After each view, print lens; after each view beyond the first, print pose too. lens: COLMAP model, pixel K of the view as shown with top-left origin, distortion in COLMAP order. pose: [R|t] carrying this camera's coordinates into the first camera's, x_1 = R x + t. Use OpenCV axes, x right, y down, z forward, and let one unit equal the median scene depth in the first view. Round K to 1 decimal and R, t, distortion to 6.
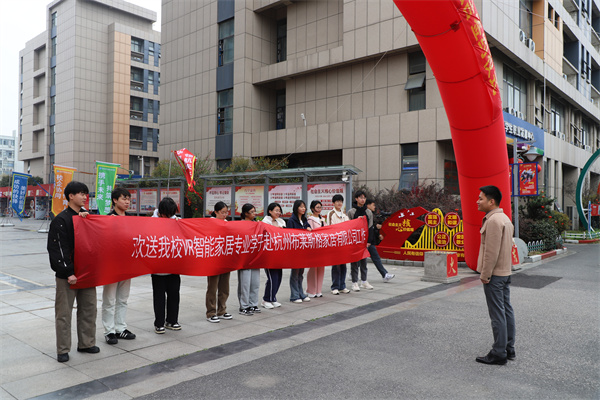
lens RADIAL K [[464.1, 0, 325.4], [0, 464.1, 198.8], [0, 0, 1]] dist [-0.013679, -0.003460]
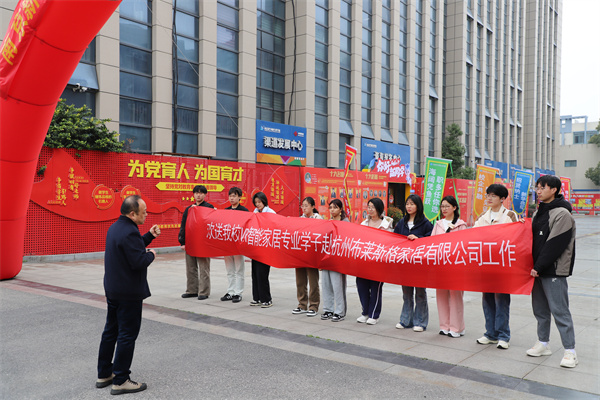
lens RADIAL K [[591.0, 0, 320.2], [0, 591.0, 200.1], [0, 0, 1]] dist [0.035710, 0.016111]
pose [[0.042861, -0.000984, -0.999081, 0.336389], [0.003930, 0.999992, -0.000817, 0.004530], [0.999073, -0.003892, 0.042864, 0.310327]]
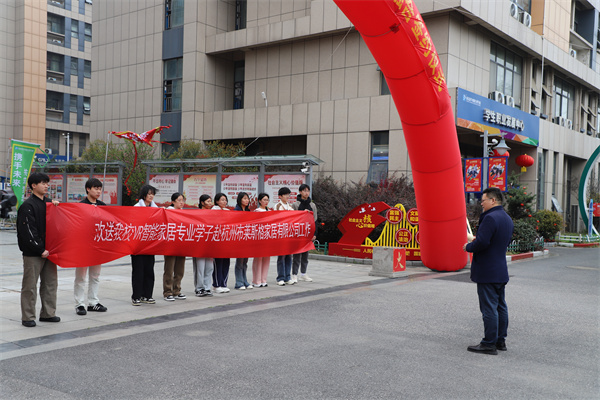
lens RADIAL K [[591.0, 0, 320.2], [0, 591.0, 200.1], [0, 0, 1]] dist [0.035710, 0.016111]
pose [[0.999196, 0.019381, 0.035106, 0.023744], [-0.019951, 0.999674, 0.015953, -0.001676], [-0.034785, -0.016641, 0.999256, -0.120387]]
